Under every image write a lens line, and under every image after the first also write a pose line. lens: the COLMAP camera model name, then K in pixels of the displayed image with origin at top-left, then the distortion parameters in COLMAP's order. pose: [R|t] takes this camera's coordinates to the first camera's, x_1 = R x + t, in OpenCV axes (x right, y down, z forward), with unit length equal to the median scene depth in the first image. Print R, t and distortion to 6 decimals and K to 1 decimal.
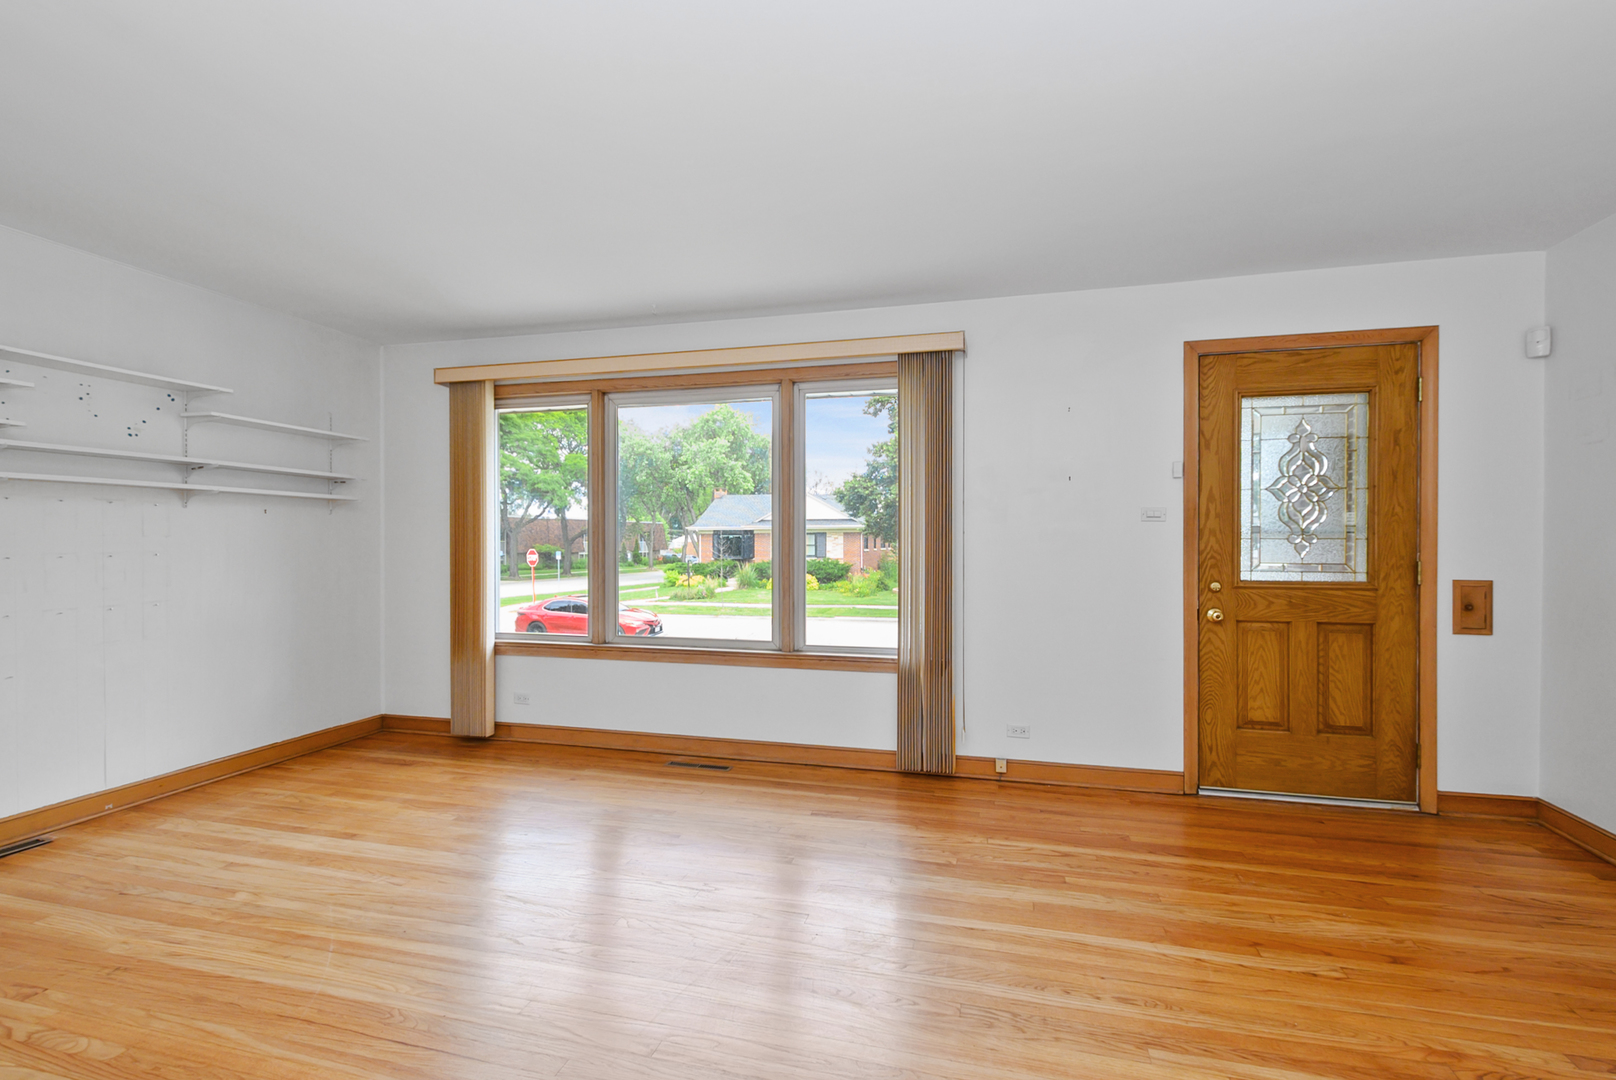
lens RADIAL K [[719.4, 0, 818.9], [0, 719.4, 542.7], [0, 0, 1]] dist [0.002362, -0.000451]
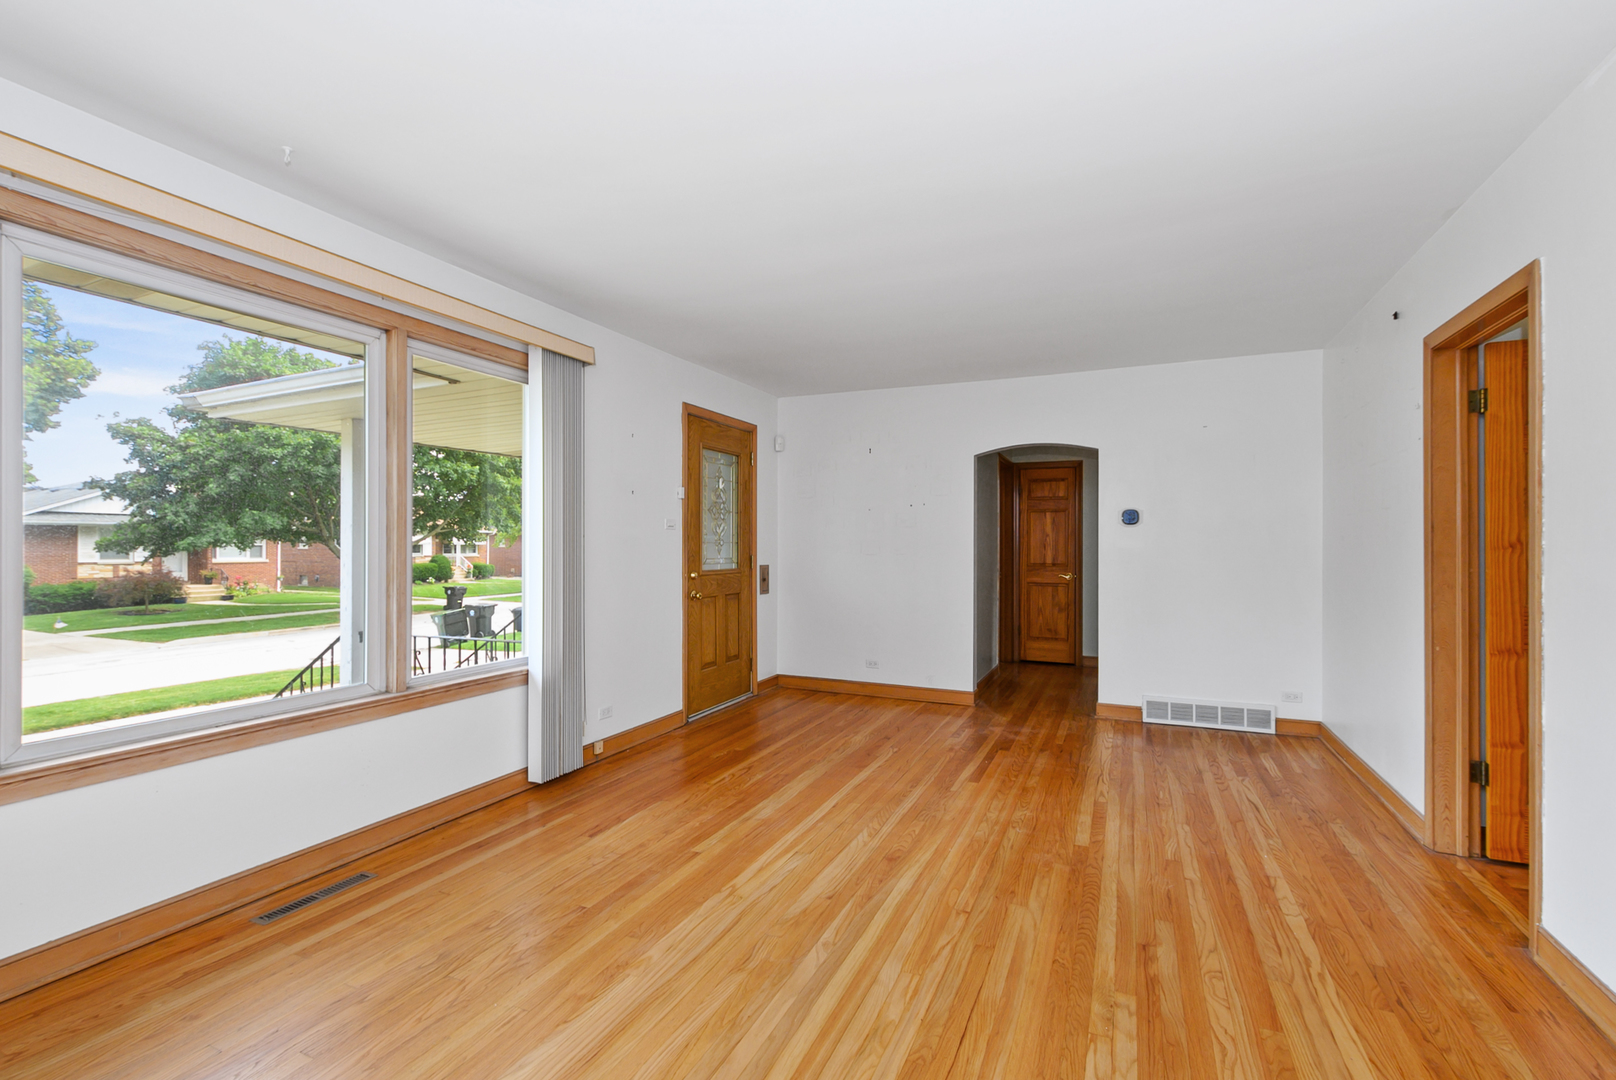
lens RADIAL K [[704.2, 0, 811.6], [0, 704.2, 541.6], [0, 0, 1]] dist [0.005068, -0.000869]
pose [[0.170693, 0.004863, 0.985312, -0.803959], [0.000121, 0.999988, -0.004956, -0.000165], [-0.985324, 0.000965, 0.170691, 0.523255]]
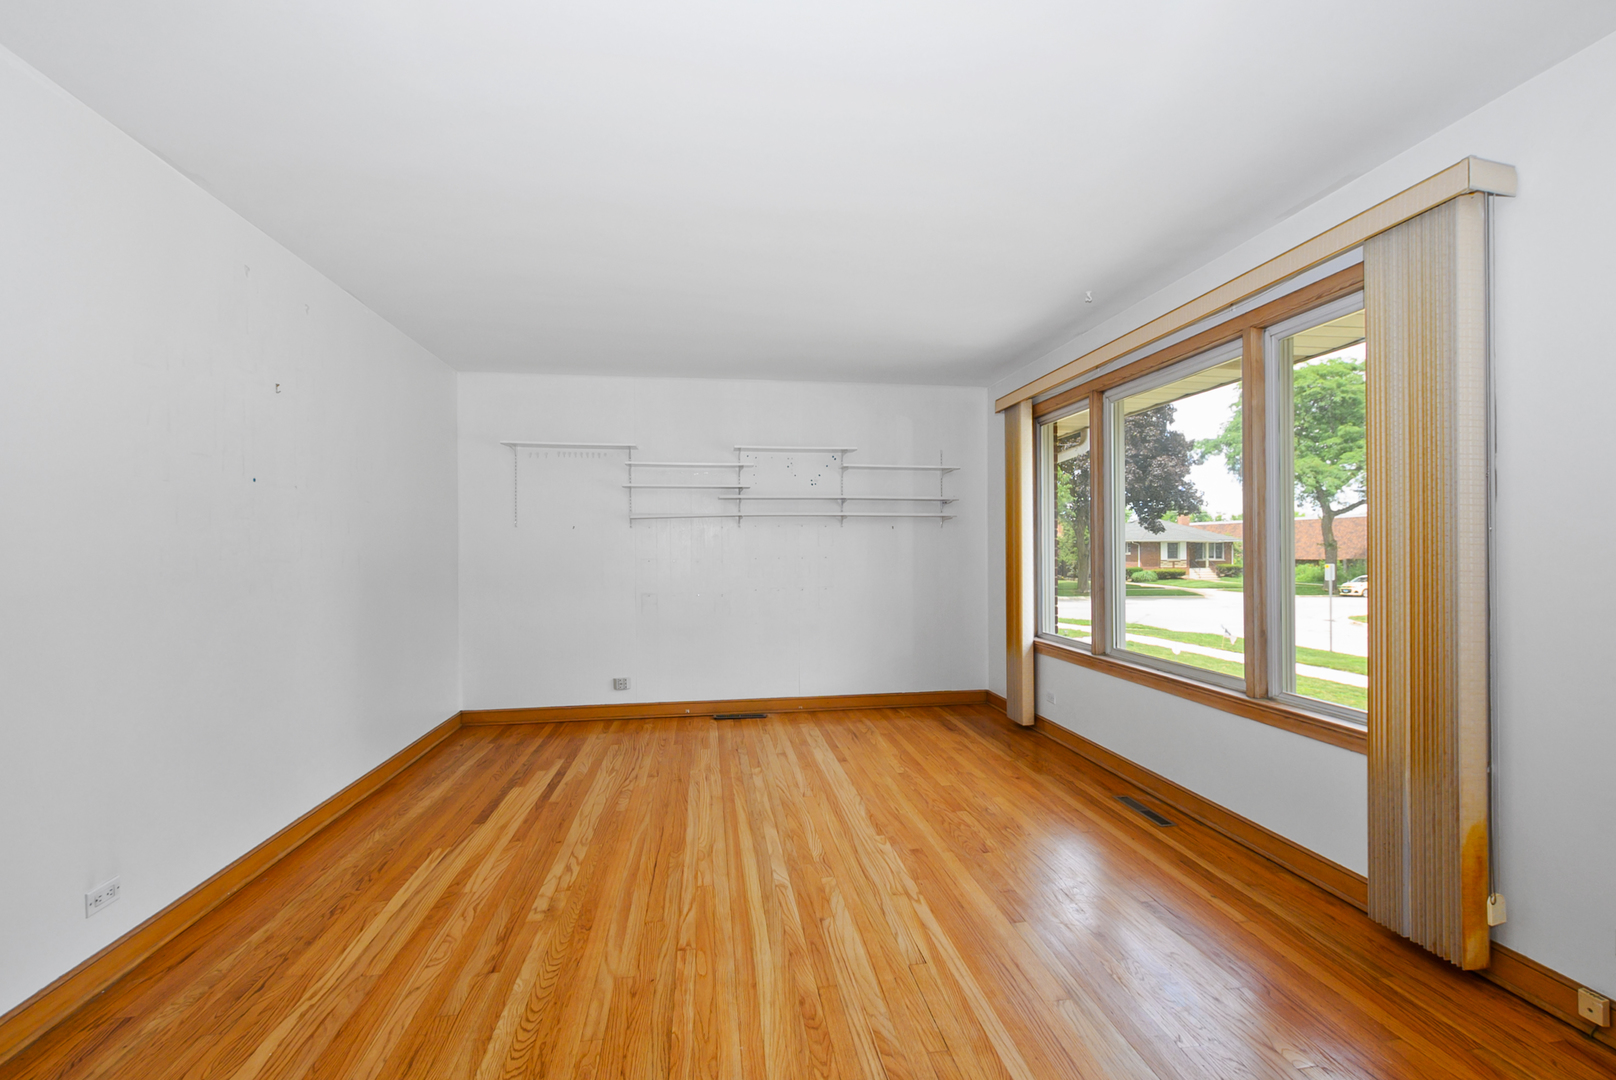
lens RADIAL K [[710.4, 0, 826.0], [0, 710.4, 527.3], [0, 0, 1]] dist [0.001851, -0.000460]
pose [[0.407785, -0.030236, -0.912577, 0.518039], [0.004298, 0.999504, -0.031195, 0.000142], [0.913068, 0.008798, 0.407713, 0.351812]]
